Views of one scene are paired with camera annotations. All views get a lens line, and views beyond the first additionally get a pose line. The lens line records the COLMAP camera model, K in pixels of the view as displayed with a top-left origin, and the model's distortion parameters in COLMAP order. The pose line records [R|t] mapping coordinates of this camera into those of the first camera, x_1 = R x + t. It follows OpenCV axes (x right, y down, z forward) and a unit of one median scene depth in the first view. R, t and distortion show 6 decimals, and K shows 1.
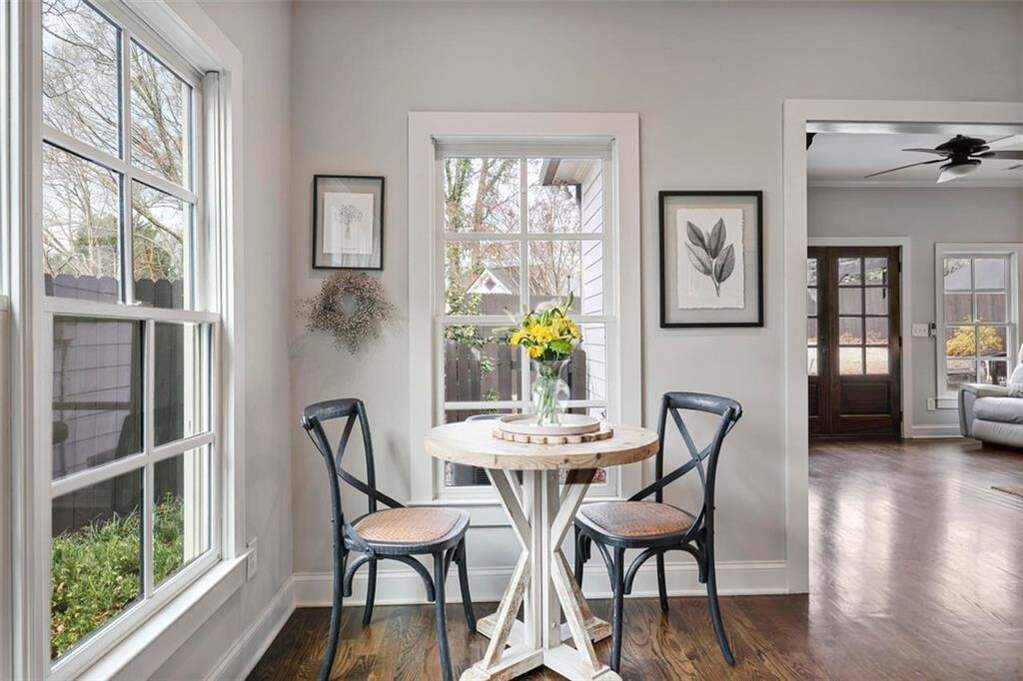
lens RADIAL K [[617.5, 0, 519.2], [0, 617.5, 346.6], [0, 0, 1]] dist [-0.000755, 0.001757]
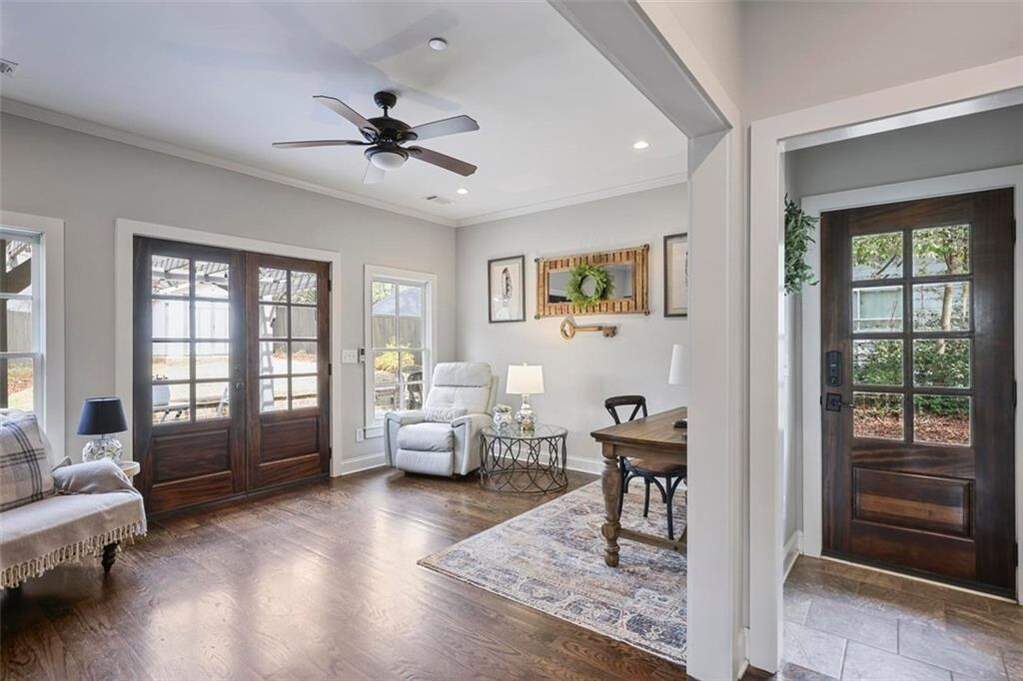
lens RADIAL K [[518.3, 0, 510.4], [0, 518.3, 347.9], [0, 0, 1]] dist [0.001600, -0.000285]
pose [[0.654633, 0.001461, 0.755946, 0.222995], [-0.005736, 0.999979, 0.003035, -0.042708], [-0.755925, -0.006323, 0.654627, 0.314705]]
